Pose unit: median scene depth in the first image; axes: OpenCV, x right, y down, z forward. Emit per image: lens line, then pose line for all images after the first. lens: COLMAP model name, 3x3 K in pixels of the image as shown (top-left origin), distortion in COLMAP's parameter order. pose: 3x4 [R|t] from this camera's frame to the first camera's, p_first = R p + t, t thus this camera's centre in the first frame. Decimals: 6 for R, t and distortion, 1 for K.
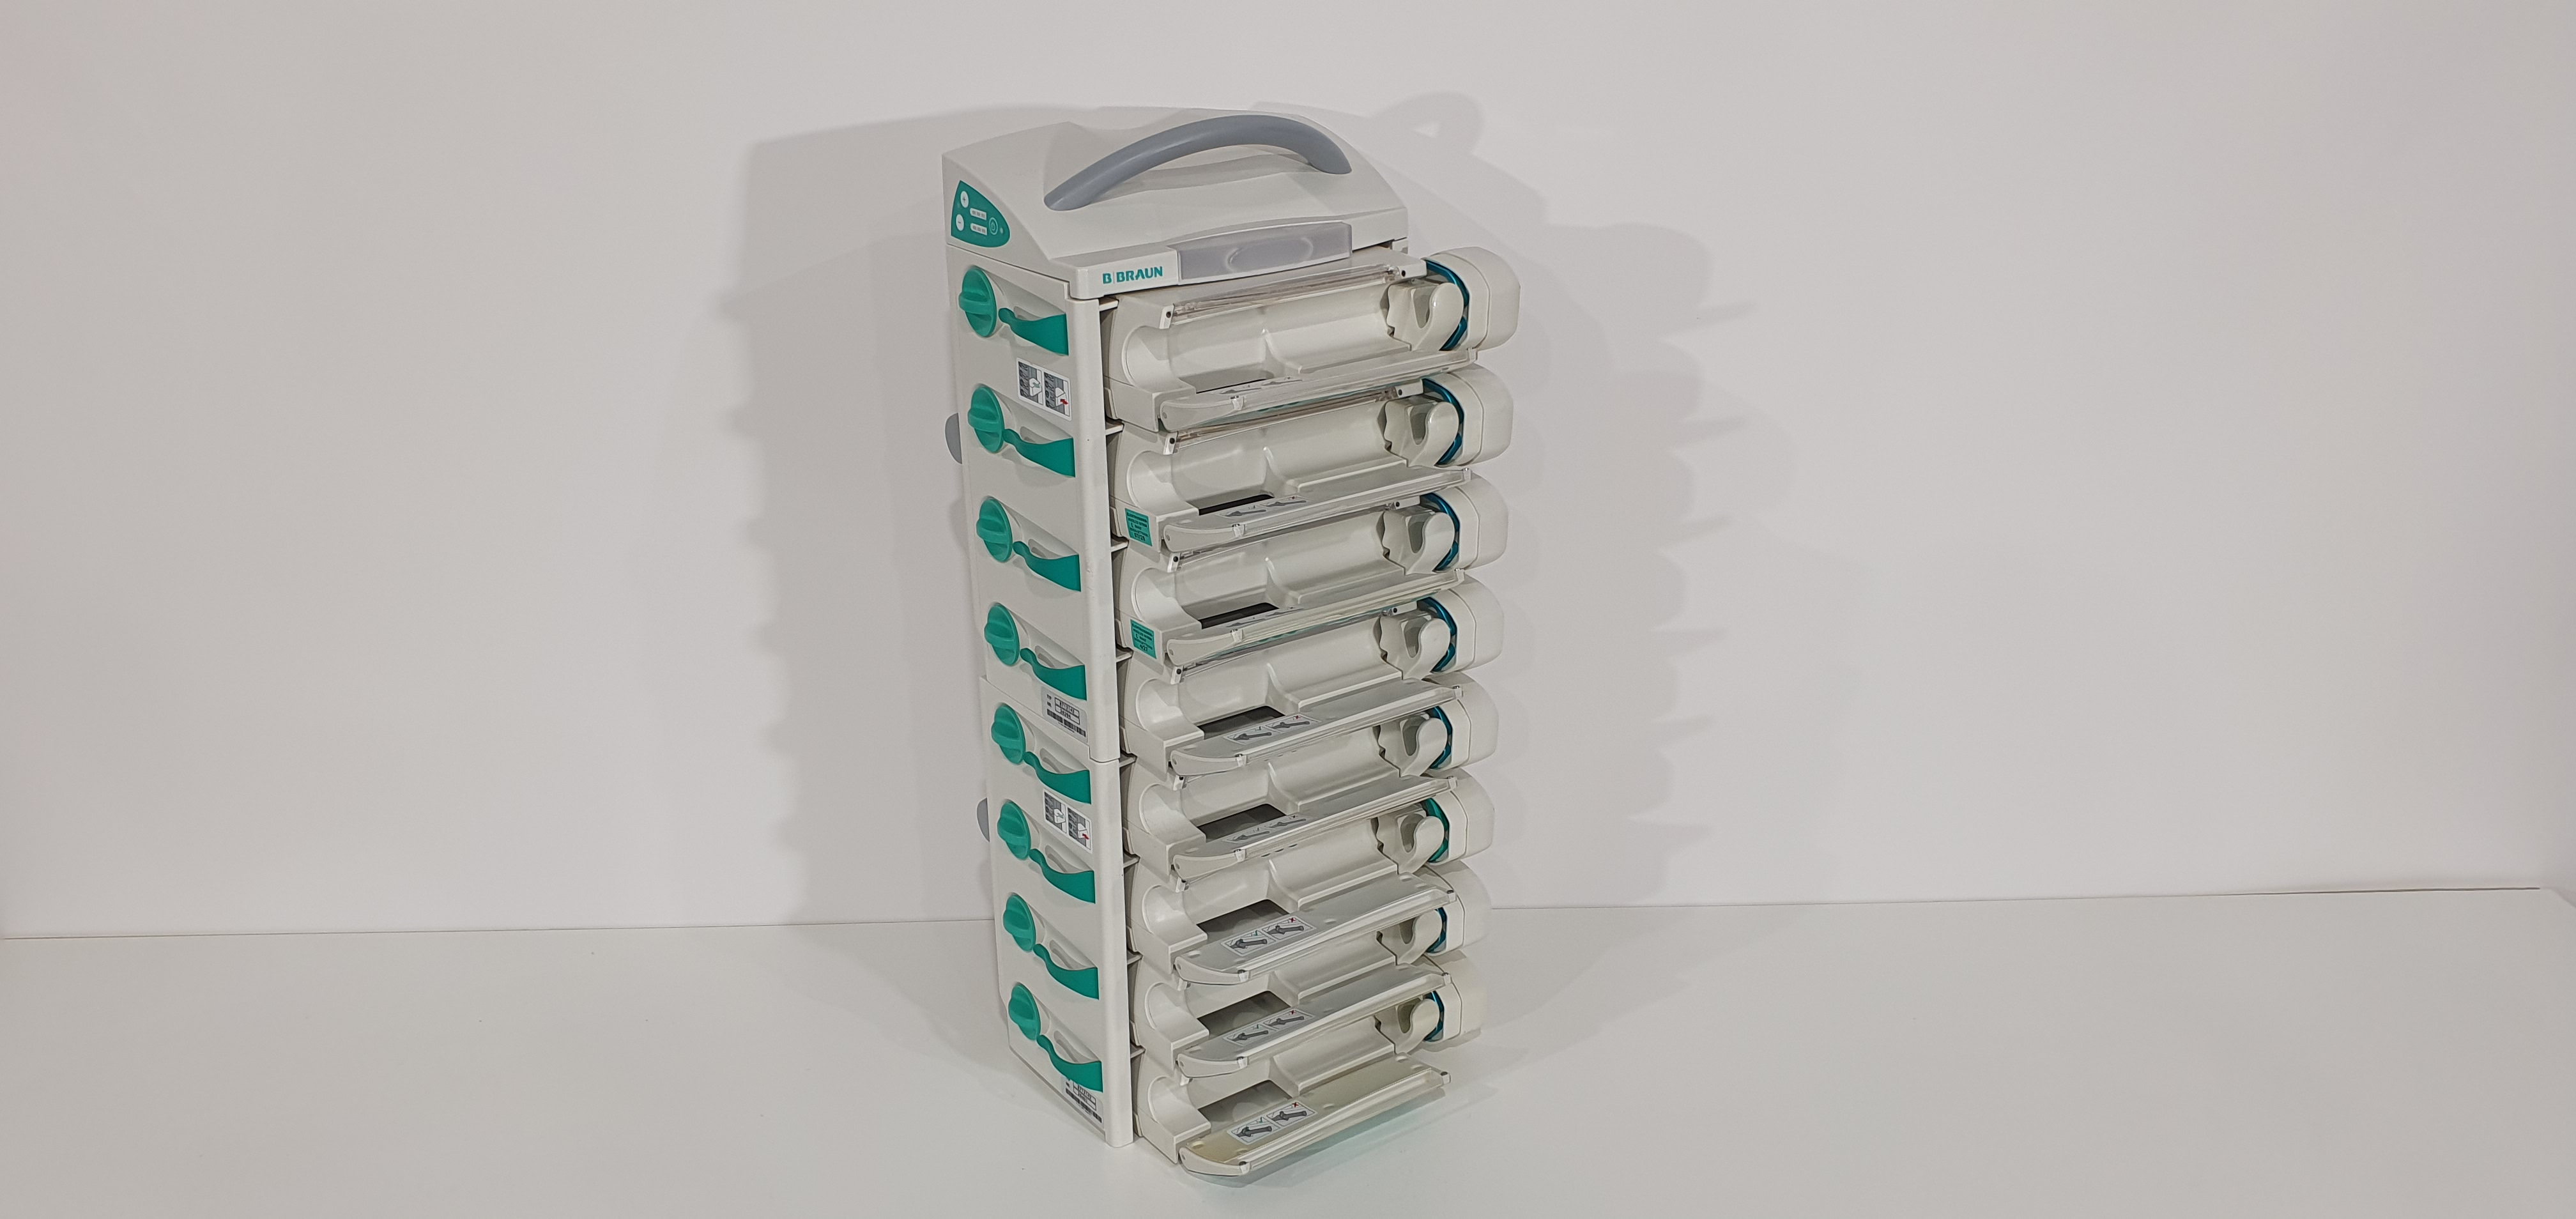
lens RADIAL K [[1829.4, 0, 1288.0], [0, 1829.4, 609.5], [0, 0, 1]] dist [0.005042, 0.001245]
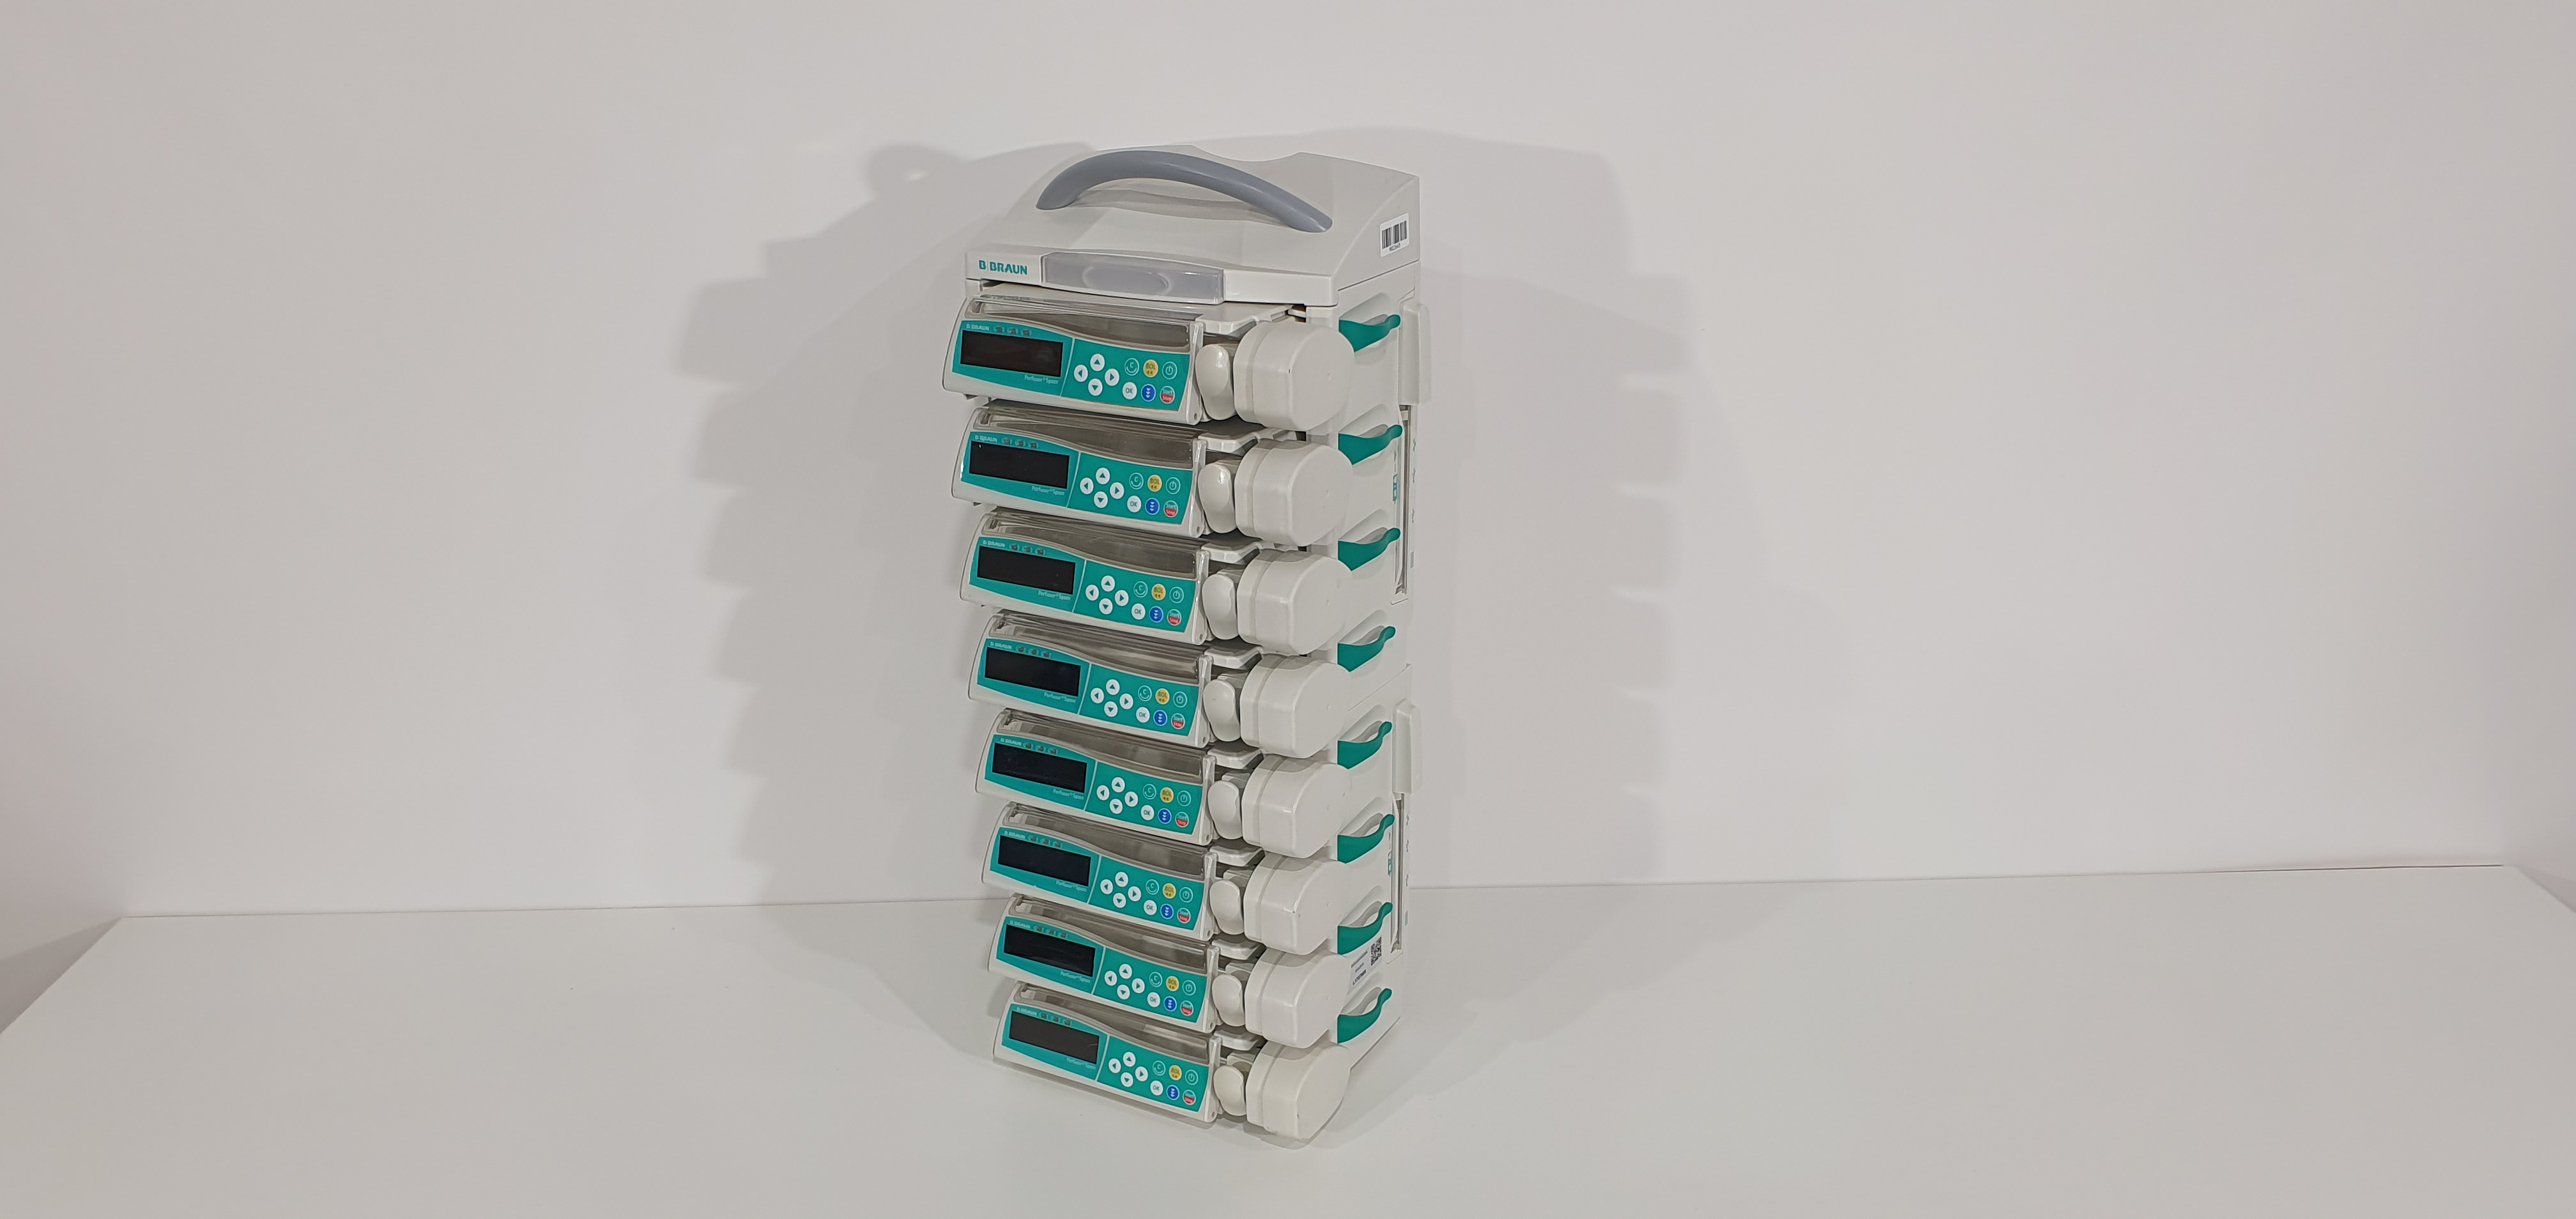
lens RADIAL K [[1829.4, 0, 1288.0], [0, 1829.4, 609.5], [0, 0, 1]] dist [0.005042, 0.001245]
pose [[0.518699, 0.328668, -0.789258, 0.904313], [-0.347703, 0.924458, 0.156459, -0.207551], [0.781059, 0.193273, 0.593794, 0.457884]]
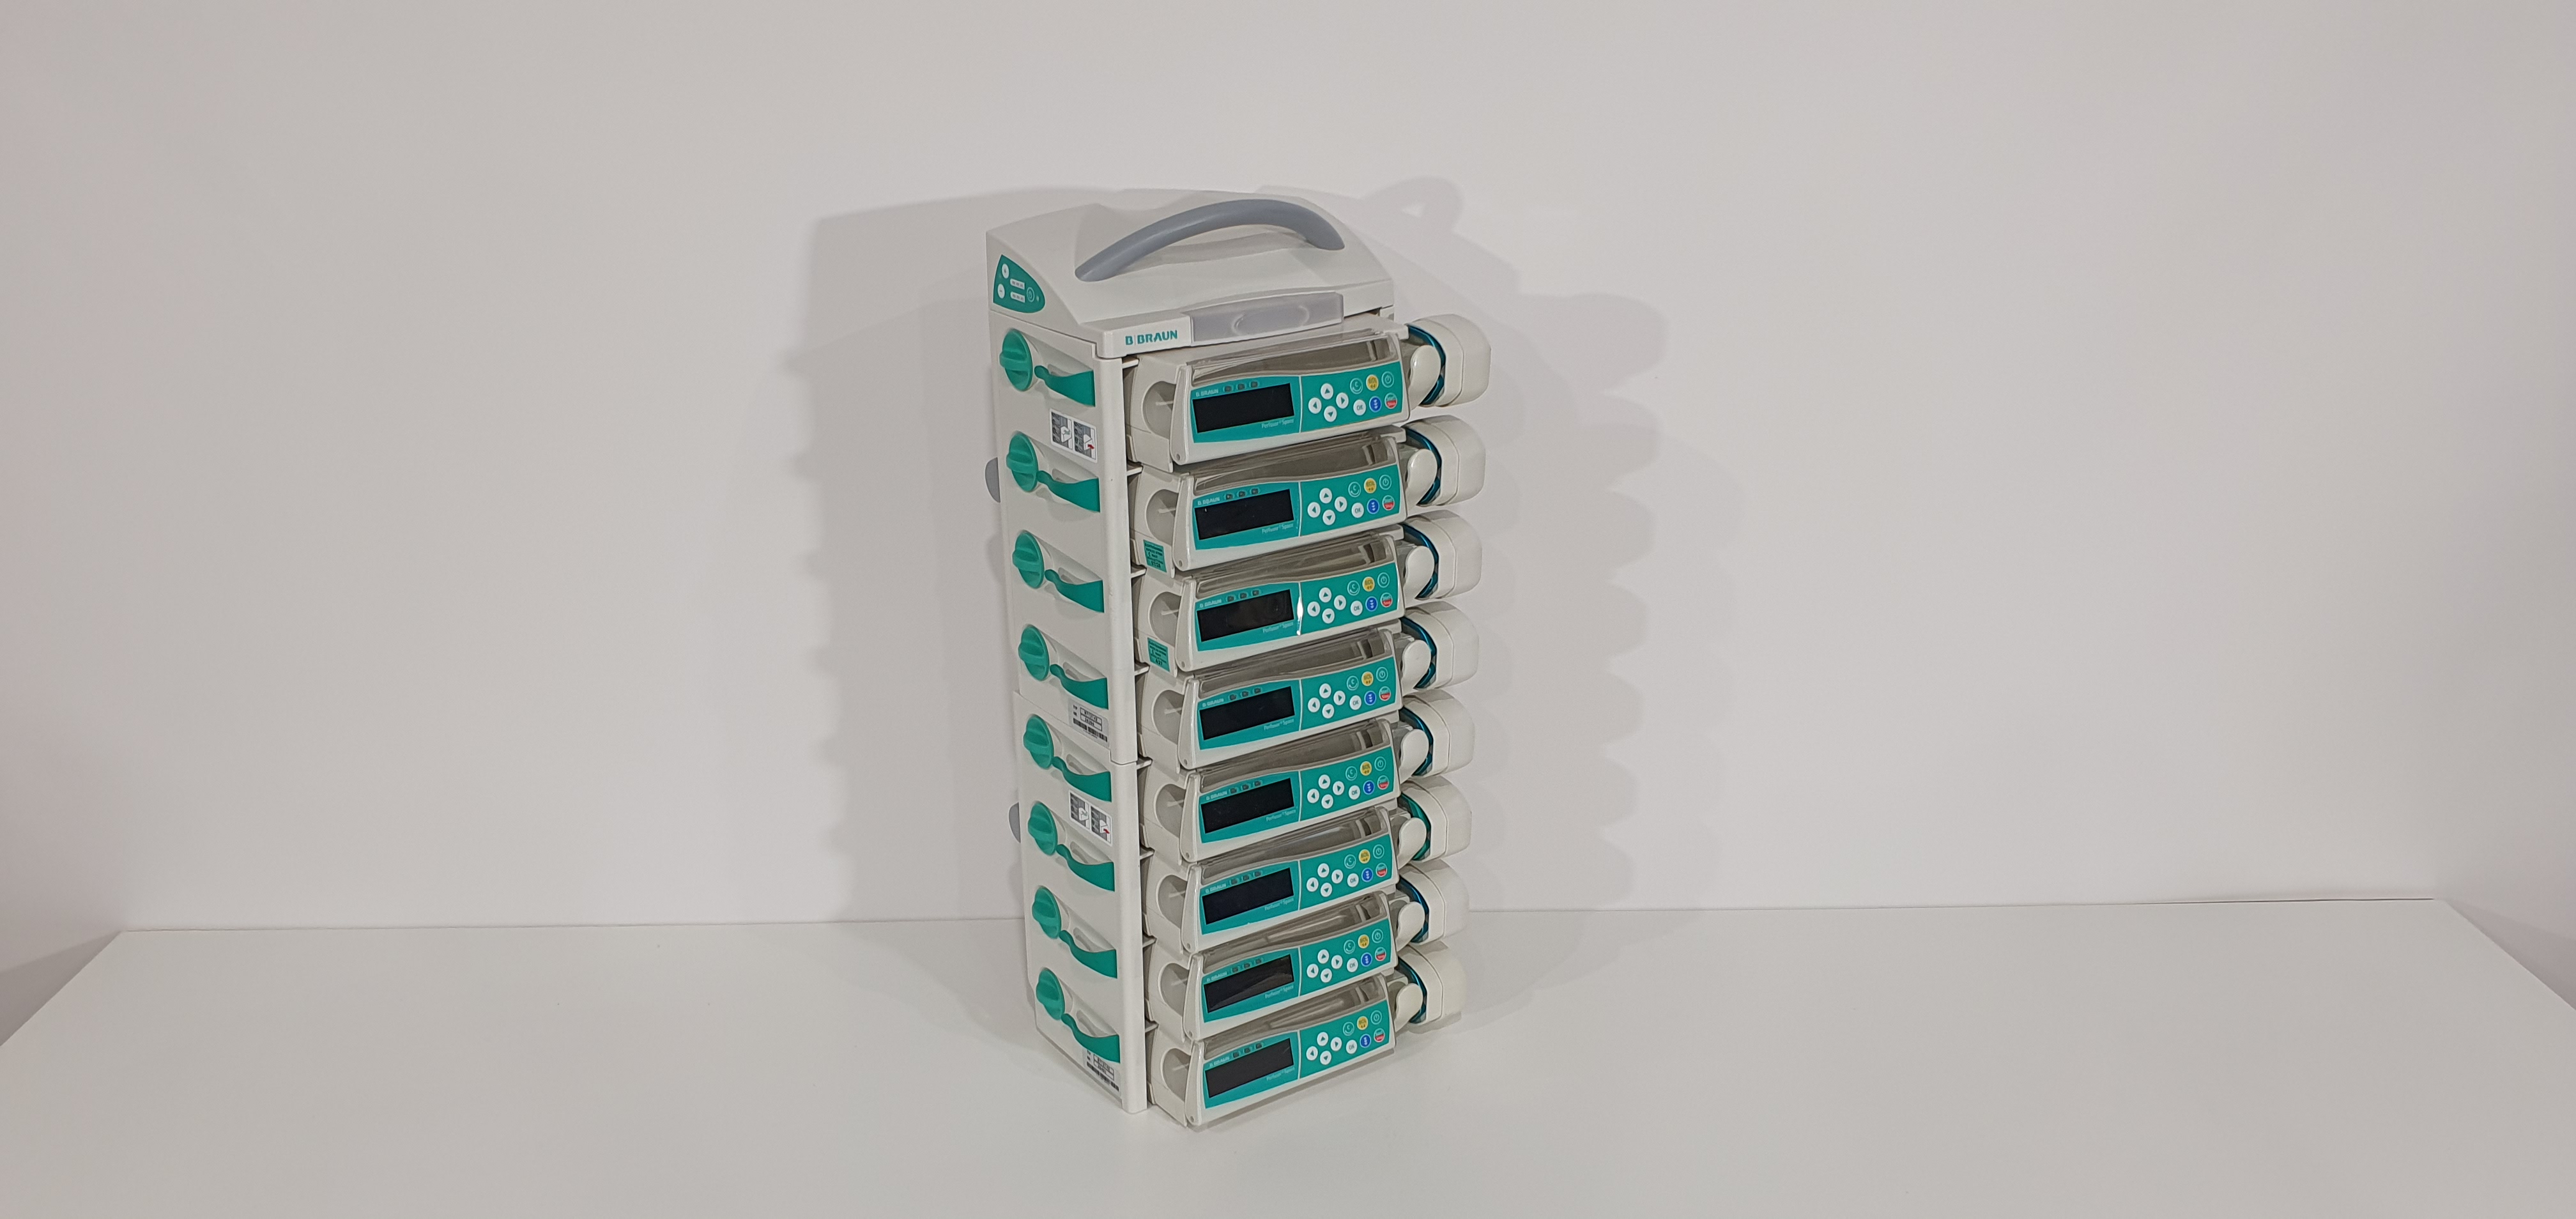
lens RADIAL K [[1858.5, 0, 1307.6], [0, 1858.5, 611.5], [0, 0, 1]] dist [-0.002774, -0.000701]
pose [[0.999987, 0.004500, -0.002444, 0.015758], [-0.004576, 0.999467, -0.032314, 0.024937], [0.002297, 0.032325, 0.999475, -0.151020]]
